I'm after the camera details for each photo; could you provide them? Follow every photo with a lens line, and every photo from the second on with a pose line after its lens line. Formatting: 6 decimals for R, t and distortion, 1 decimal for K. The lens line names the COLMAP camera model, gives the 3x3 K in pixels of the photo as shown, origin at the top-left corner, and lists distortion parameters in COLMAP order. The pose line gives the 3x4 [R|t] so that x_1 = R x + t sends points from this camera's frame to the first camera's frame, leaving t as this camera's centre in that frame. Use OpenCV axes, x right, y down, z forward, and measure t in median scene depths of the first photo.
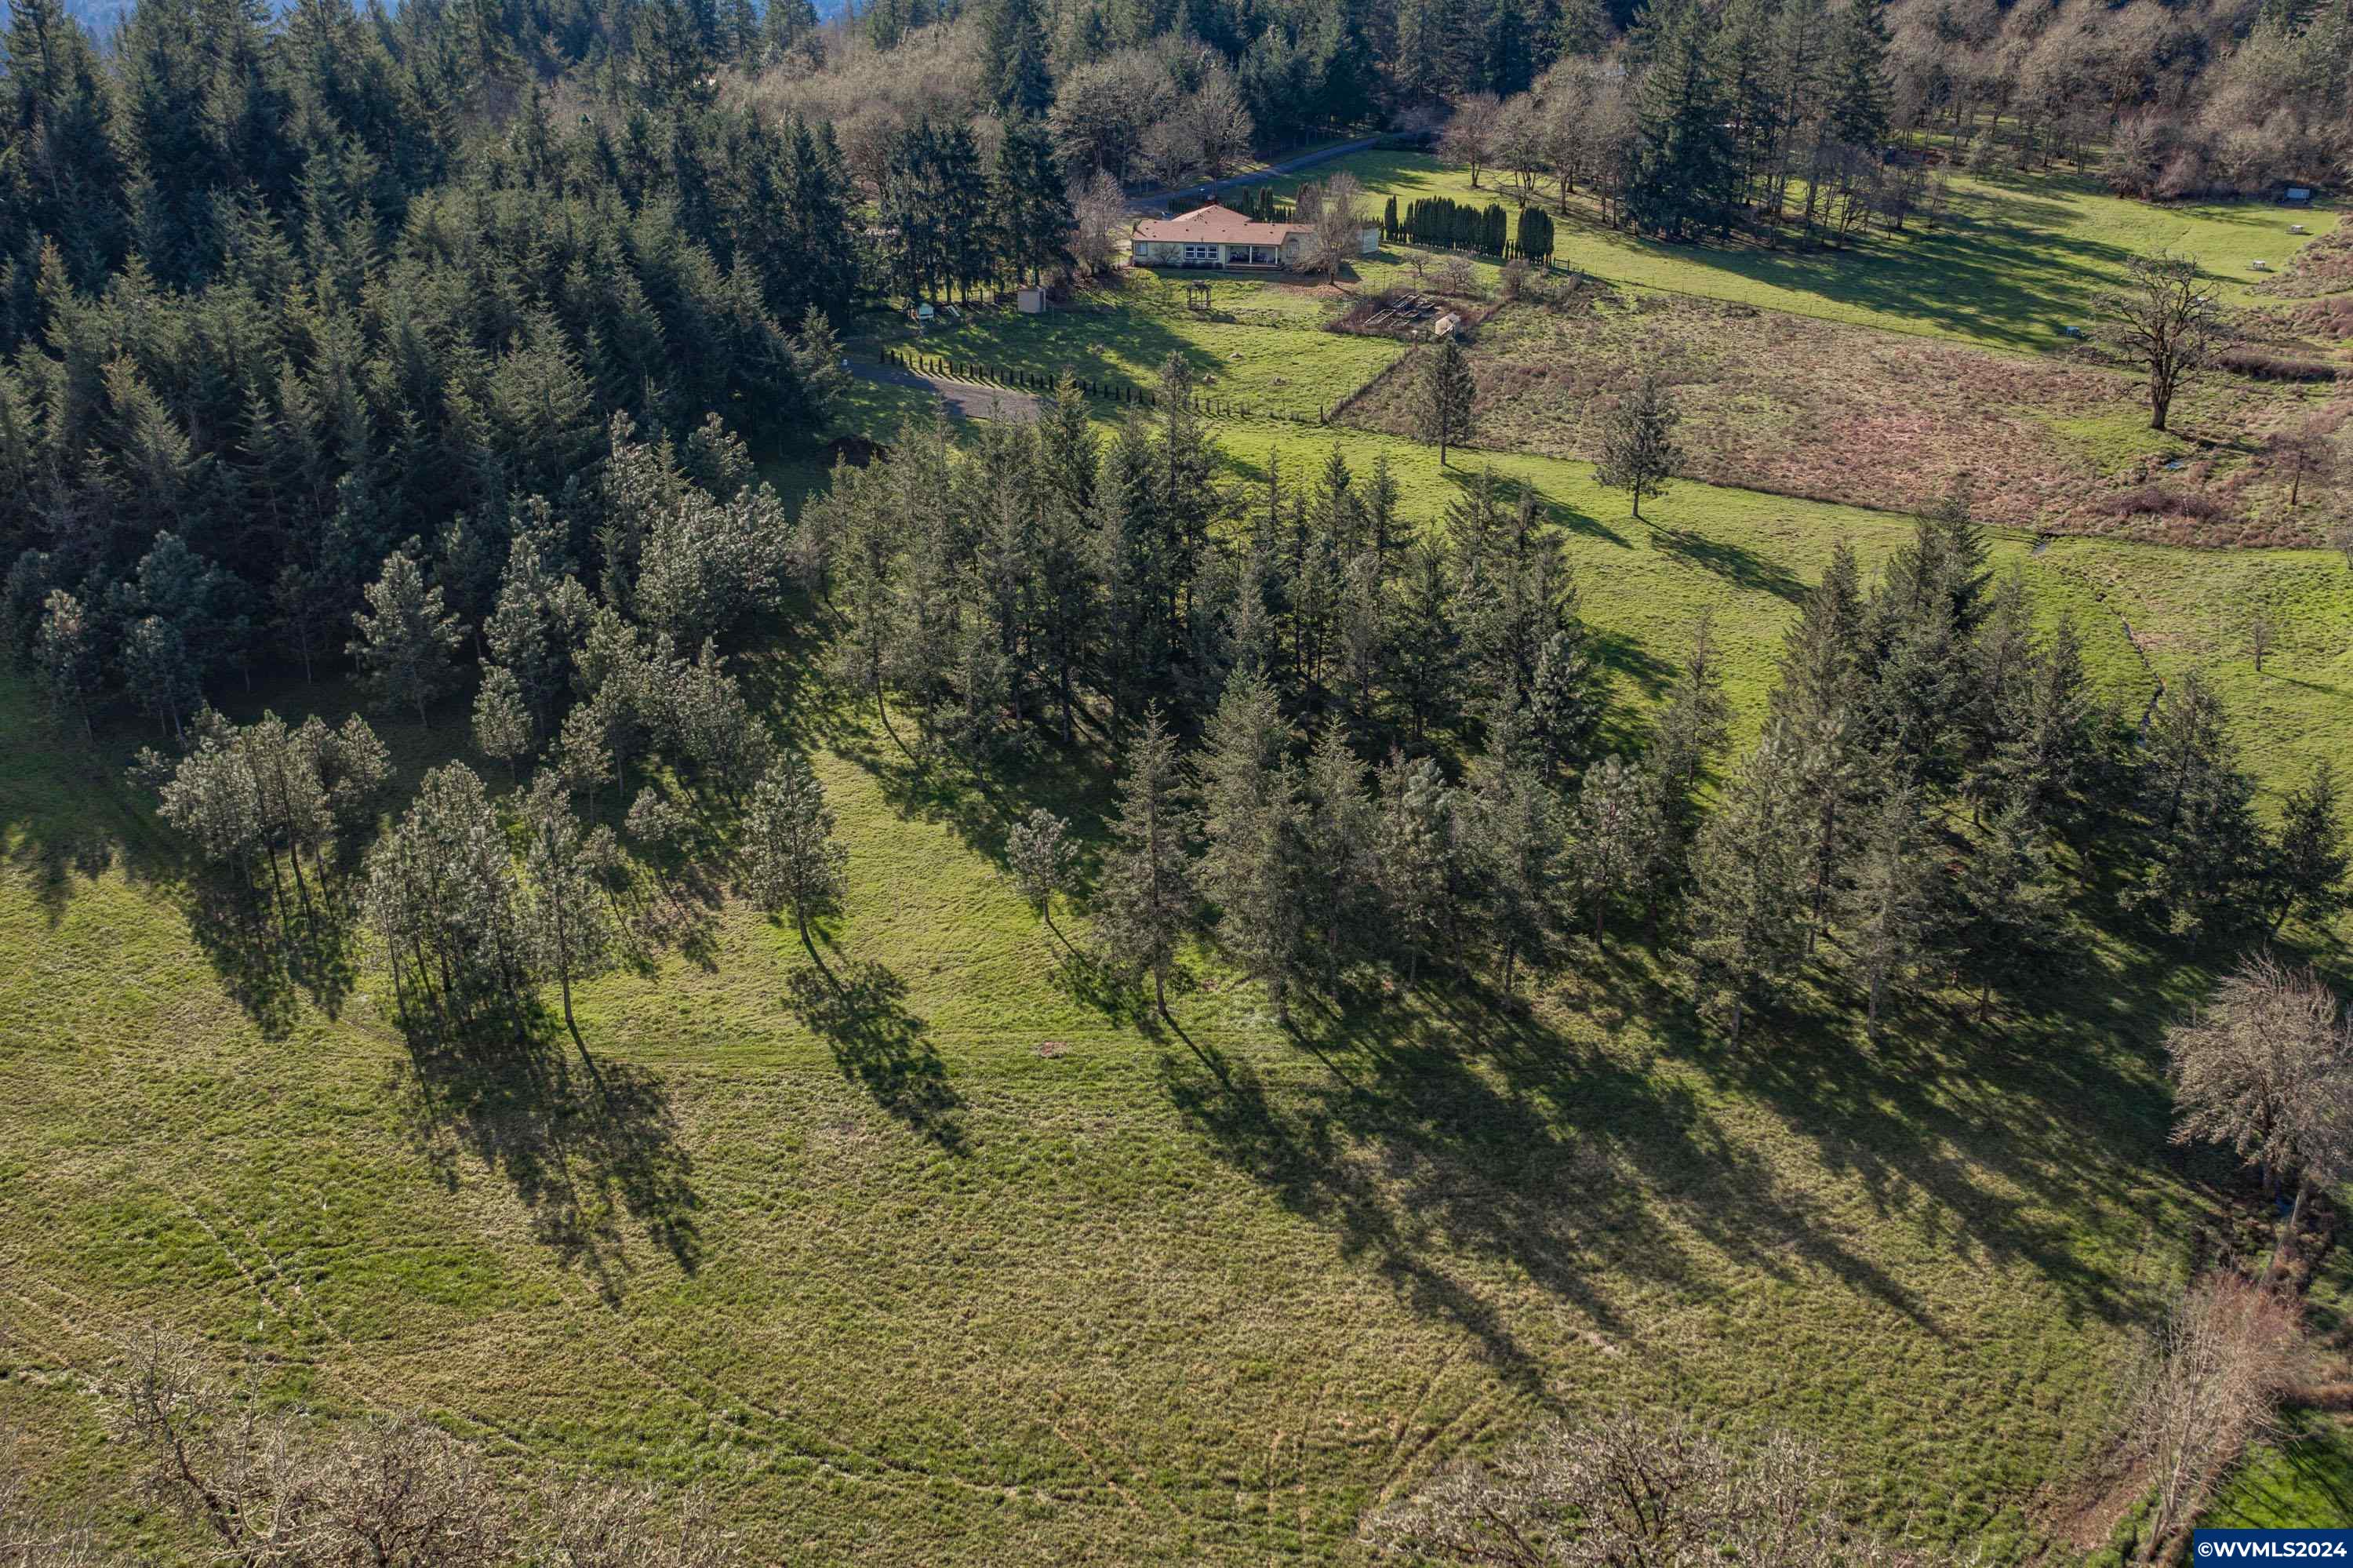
lens RADIAL K [[1862.3, 0, 1178.5], [0, 1862.3, 775.5], [0, 0, 1]] dist [-0.014706, 0.007604]
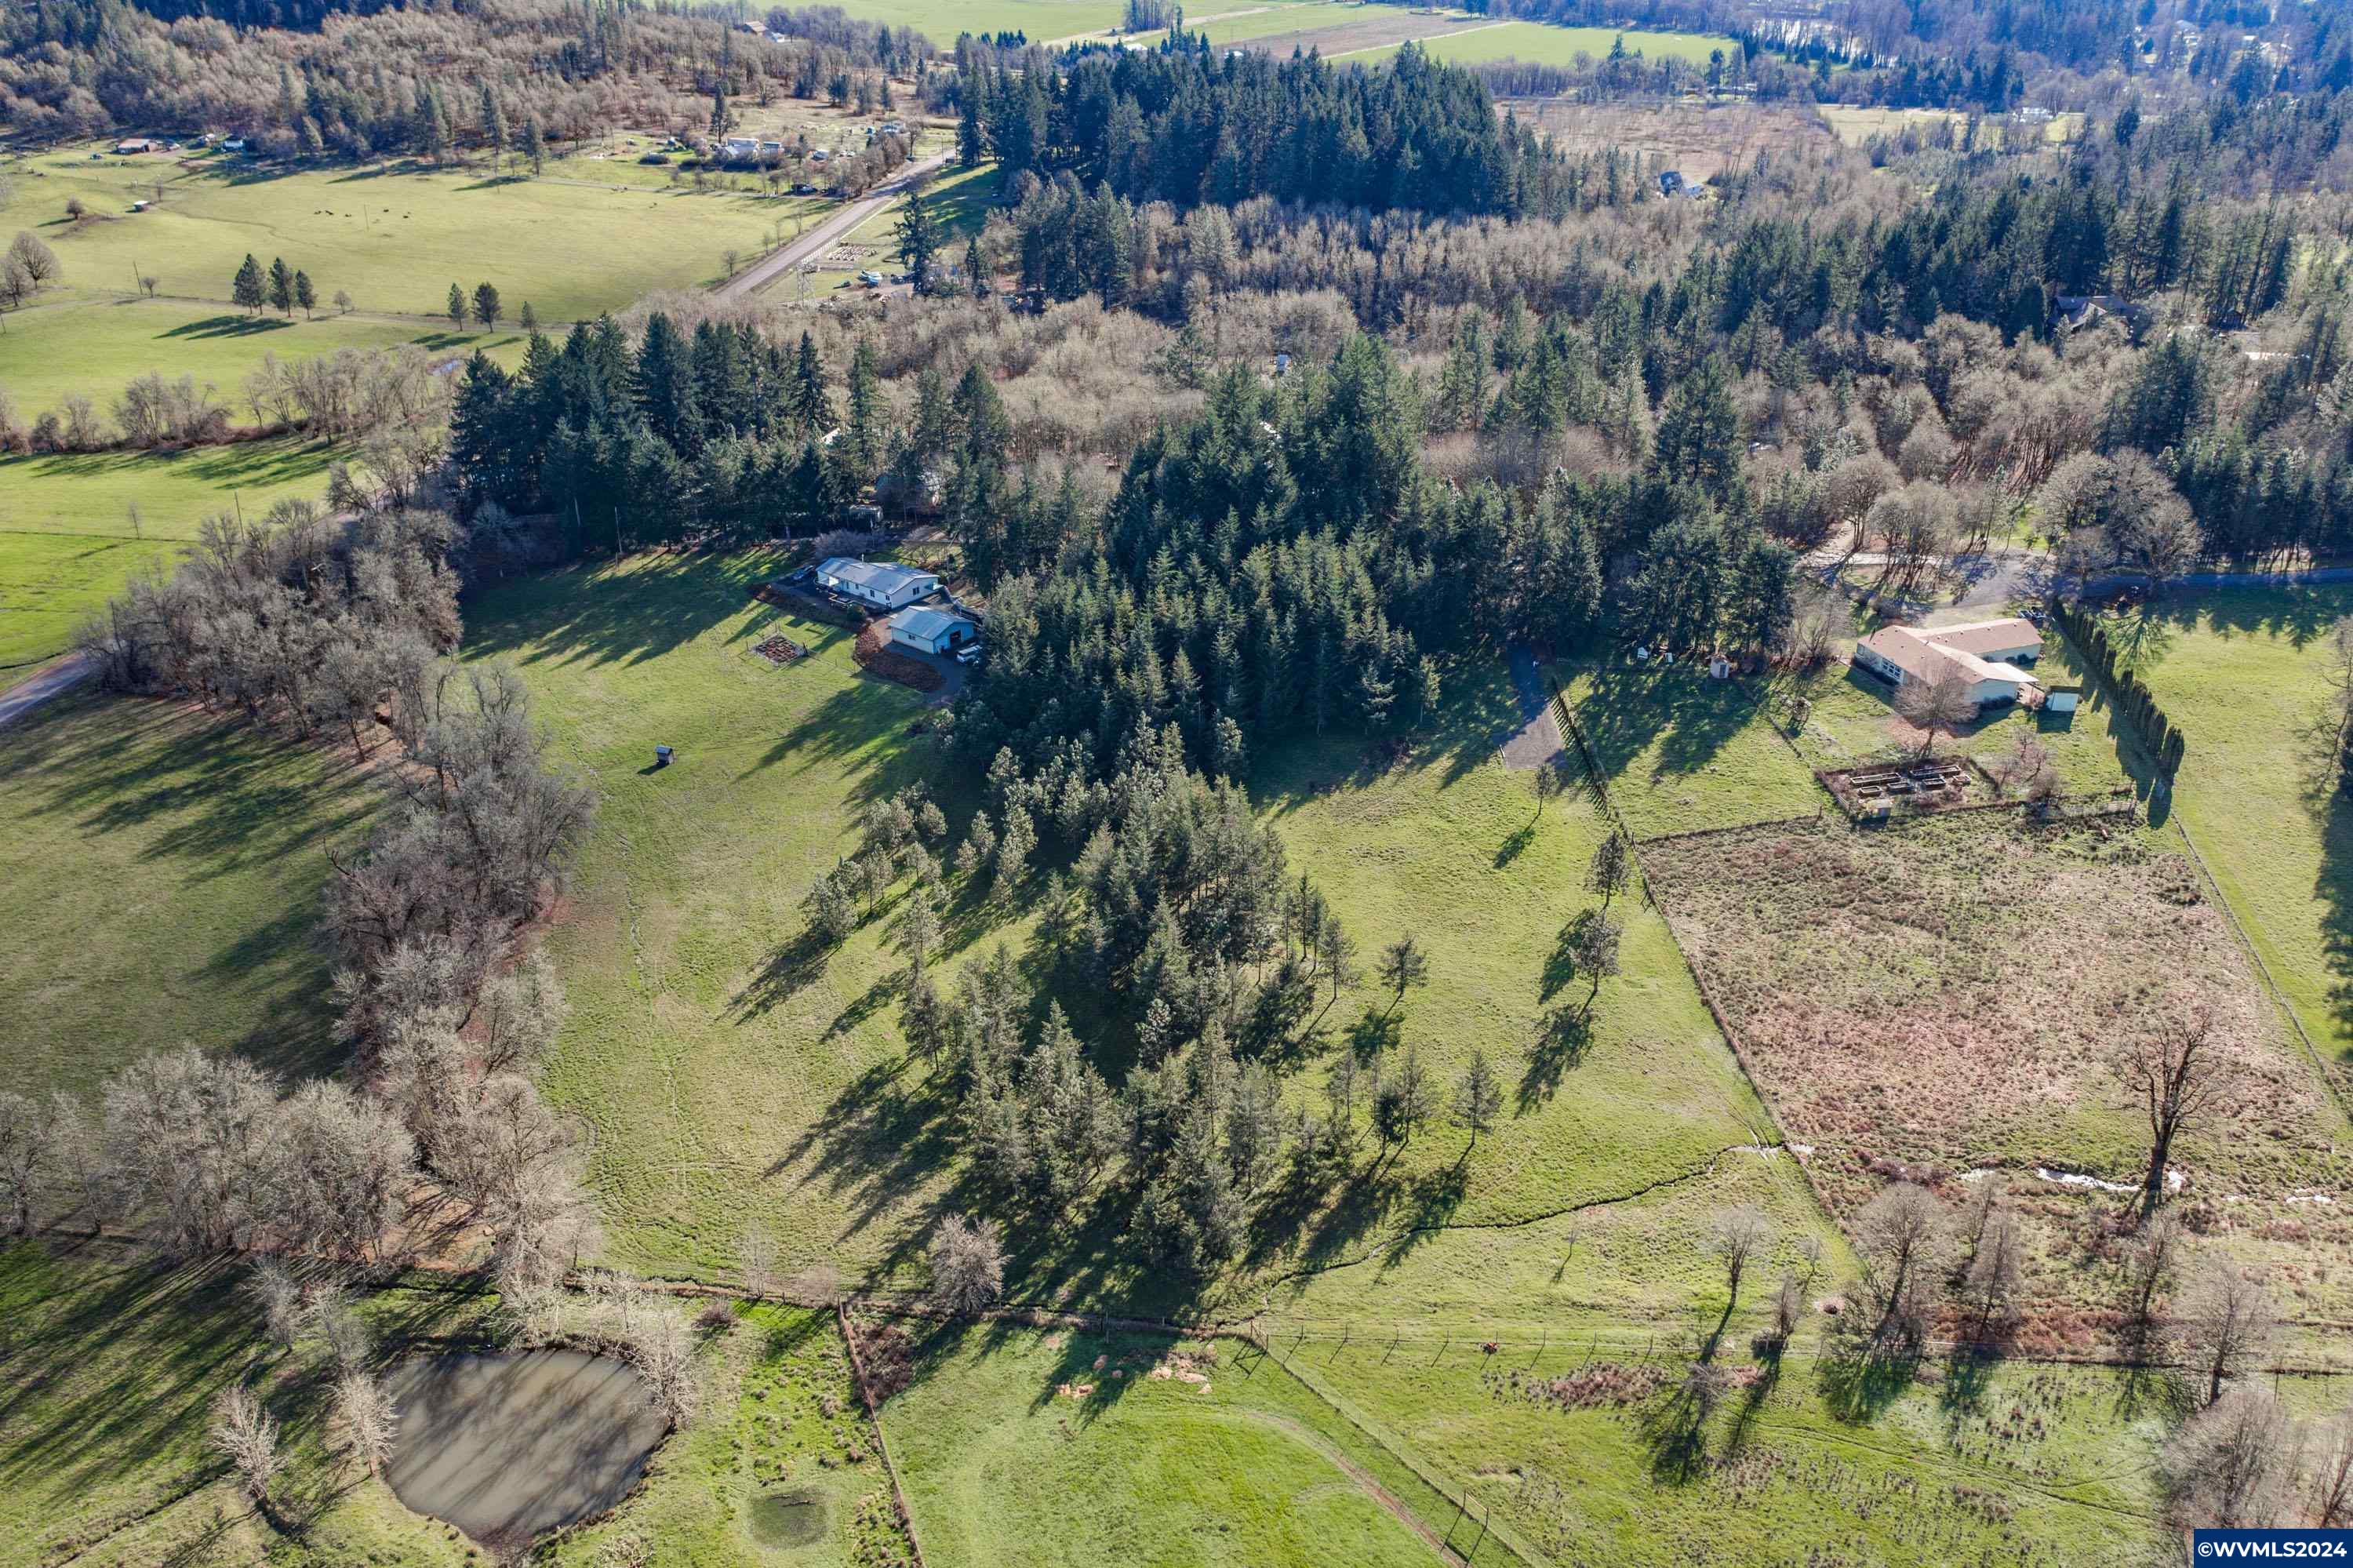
lens RADIAL K [[1862.3, 0, 1178.5], [0, 1862.3, 775.5], [0, 0, 1]] dist [-0.014706, 0.007604]
pose [[0.510712, 0.377683, -0.772353, 1.533009], [-0.325070, 0.916483, 0.233213, -0.707264], [0.795929, 0.131963, 0.590832, -0.228060]]
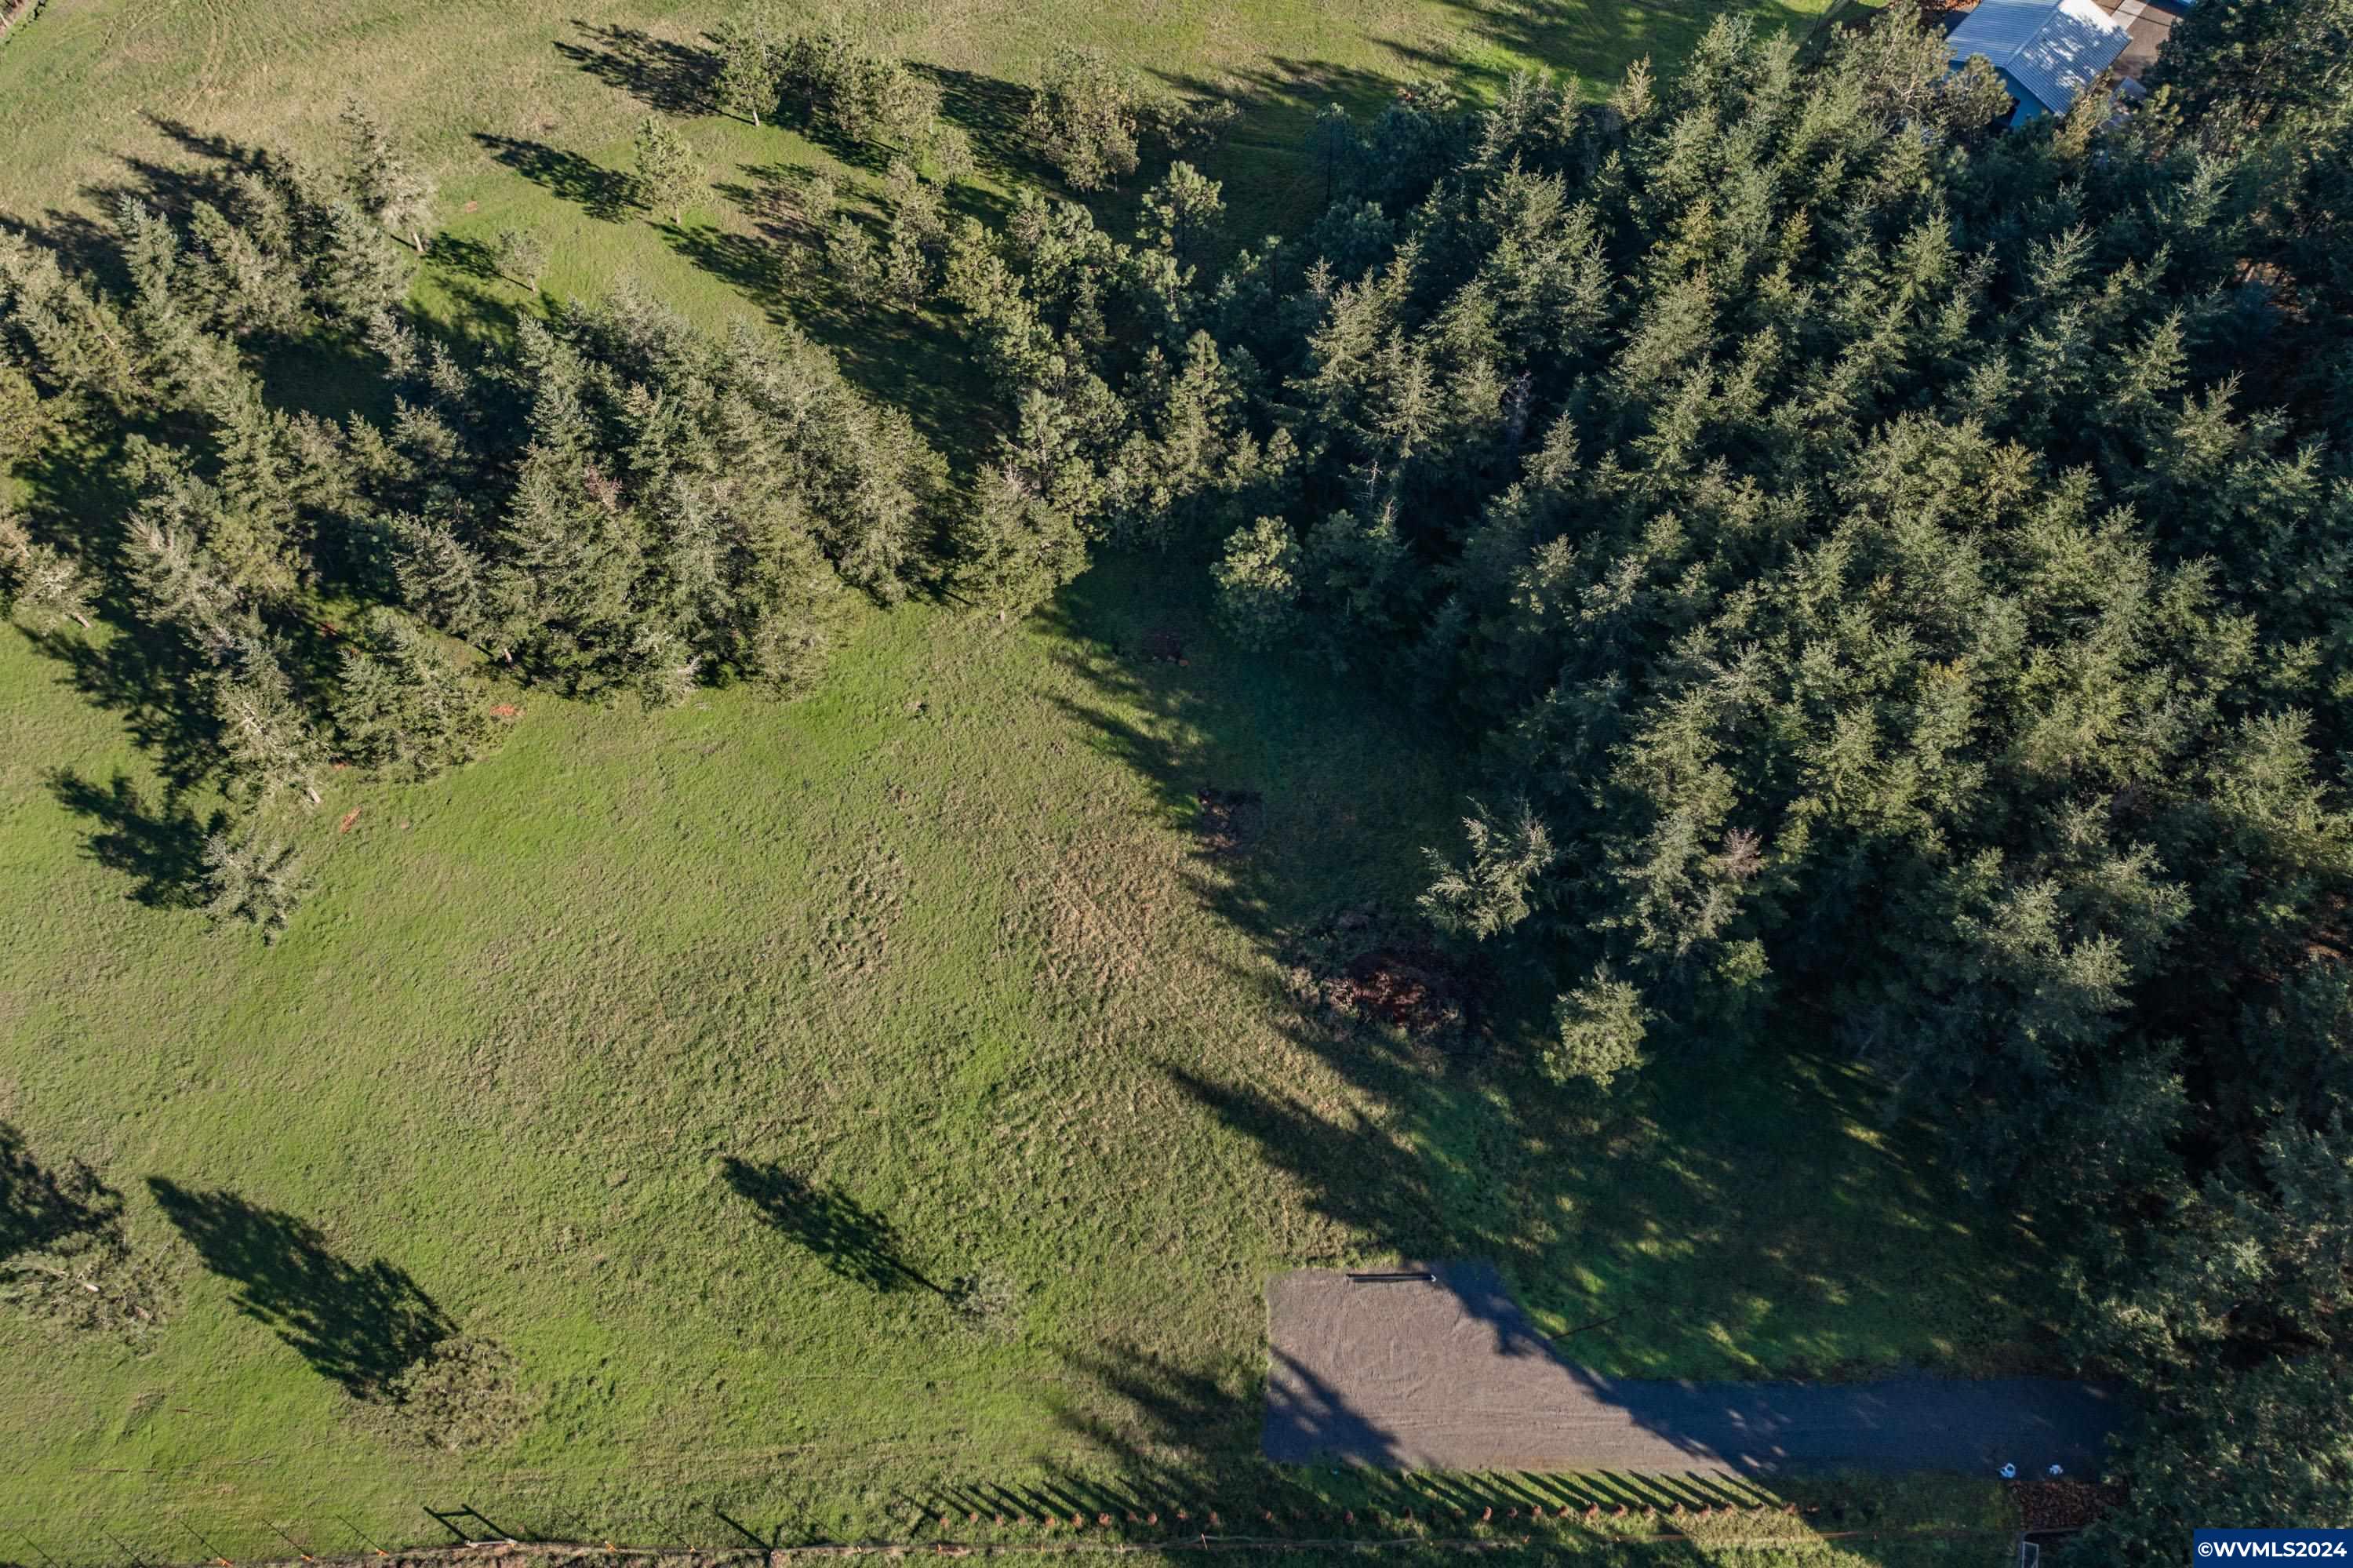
lens RADIAL K [[1857.7, 0, 1181.1], [0, 1857.7, 777.0], [0, 0, 1]] dist [-0.010195, 0.004671]
pose [[-0.858516, 0.450060, -0.245756, 0.019114], [-0.183134, 0.178549, 0.966738, -1.119741], [0.478969, 0.874966, -0.070866, 1.387962]]
